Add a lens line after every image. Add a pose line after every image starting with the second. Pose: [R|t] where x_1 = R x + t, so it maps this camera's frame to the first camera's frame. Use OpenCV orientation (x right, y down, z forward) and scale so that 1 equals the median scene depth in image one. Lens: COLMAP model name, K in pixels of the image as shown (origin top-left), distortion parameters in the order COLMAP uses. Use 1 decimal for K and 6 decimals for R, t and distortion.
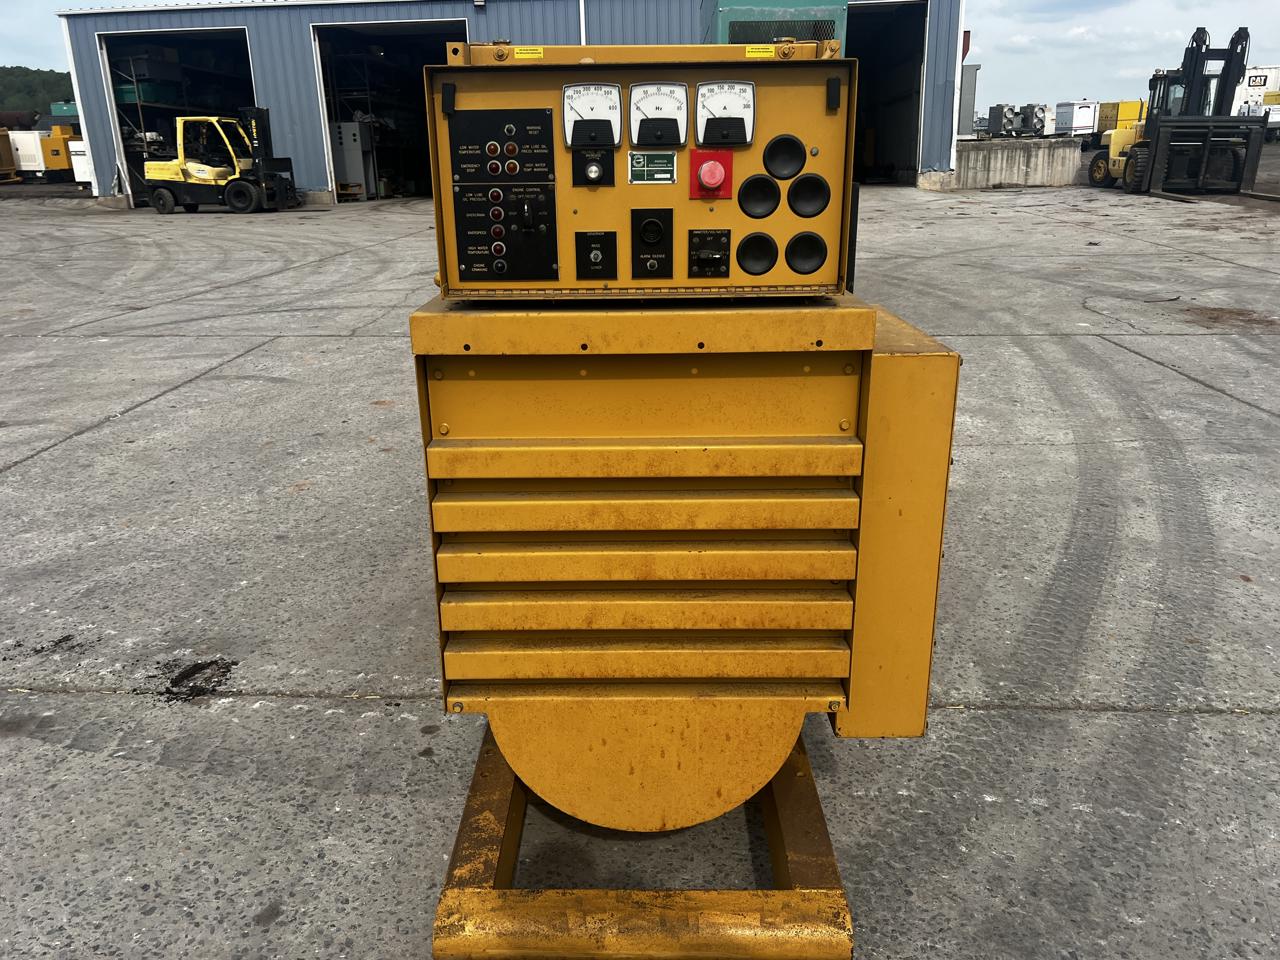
lens RADIAL K [[970.9, 0, 619.0], [0, 970.9, 474.1], [0, 0, 1]] dist [0.090031, -0.112639]
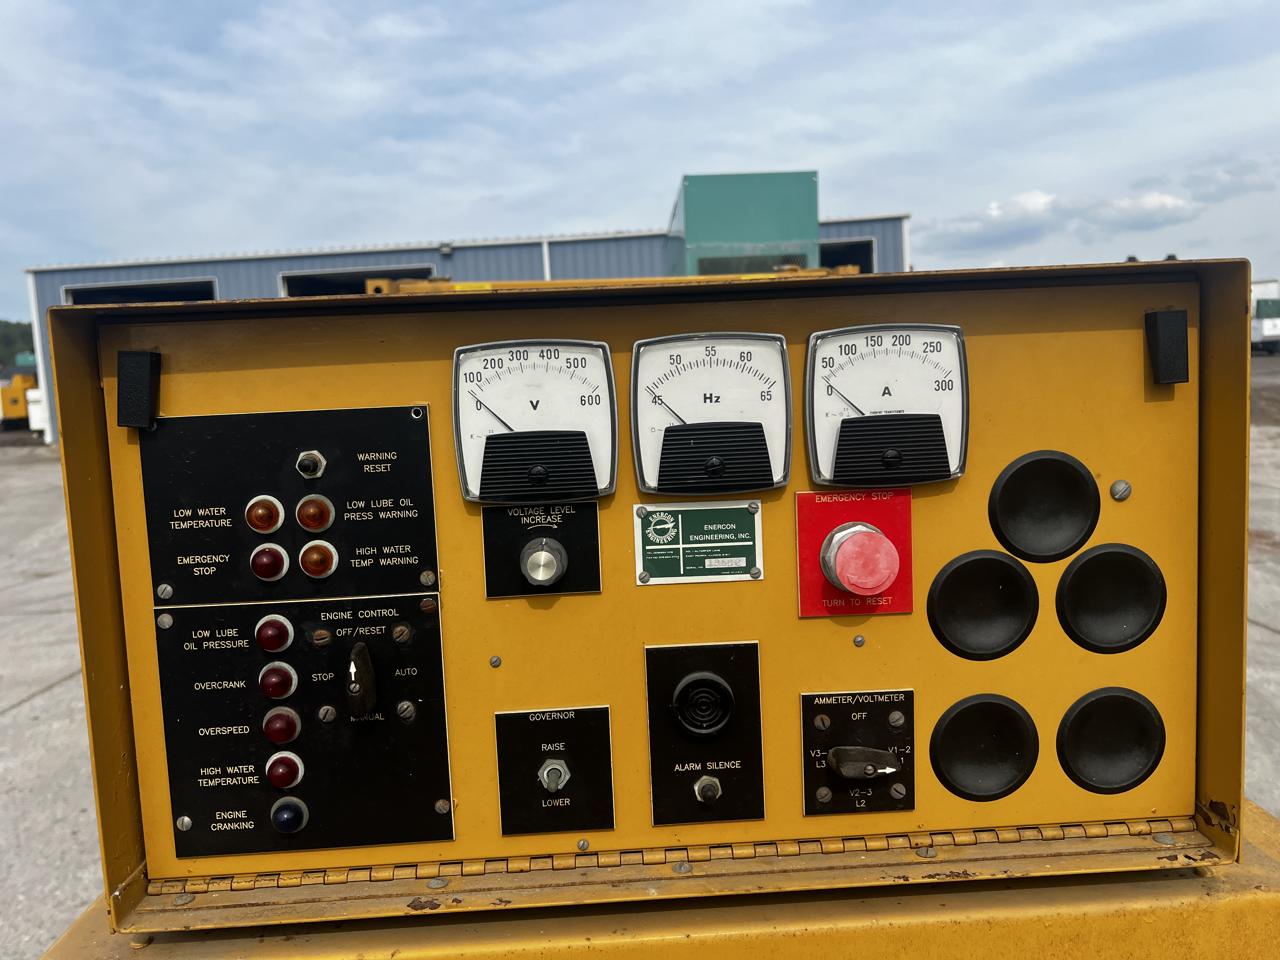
lens RADIAL K [[970.9, 0, 619.0], [0, 970.9, 474.1], [0, 0, 1]] dist [0.090031, -0.112639]
pose [[0.998904, -0.032763, 0.033441, -0.008090], [0.039289, 0.975096, -0.218276, -0.255572], [-0.025457, 0.219350, 0.975314, 0.622647]]
